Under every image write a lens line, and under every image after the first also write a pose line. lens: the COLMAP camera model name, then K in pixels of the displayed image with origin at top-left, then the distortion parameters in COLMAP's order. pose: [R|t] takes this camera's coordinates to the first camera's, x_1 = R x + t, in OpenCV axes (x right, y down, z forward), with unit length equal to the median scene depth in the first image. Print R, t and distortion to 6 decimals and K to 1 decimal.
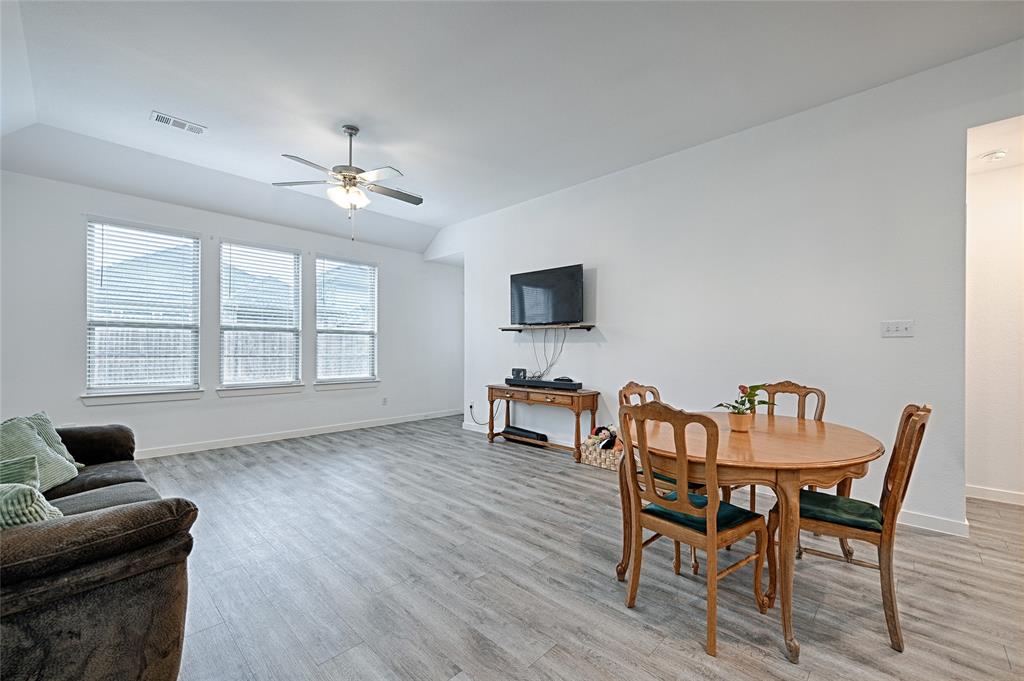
lens RADIAL K [[418.8, 0, 516.6], [0, 418.8, 348.1], [0, 0, 1]] dist [0.002893, 0.000043]
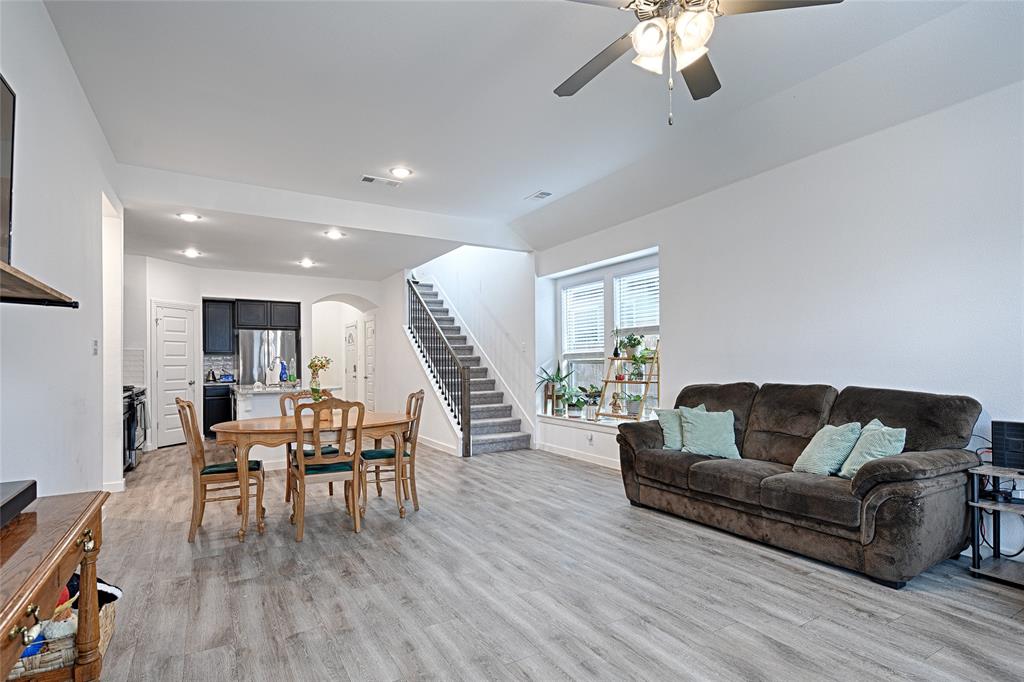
lens RADIAL K [[512.9, 0, 513.9], [0, 512.9, 360.0], [0, 0, 1]] dist [0.004240, 0.000328]
pose [[-0.963331, 0.005966, 0.268251, -0.321377], [0.004862, 0.999977, -0.004780, -0.001168], [-0.268274, -0.003301, -0.963337, 1.346562]]
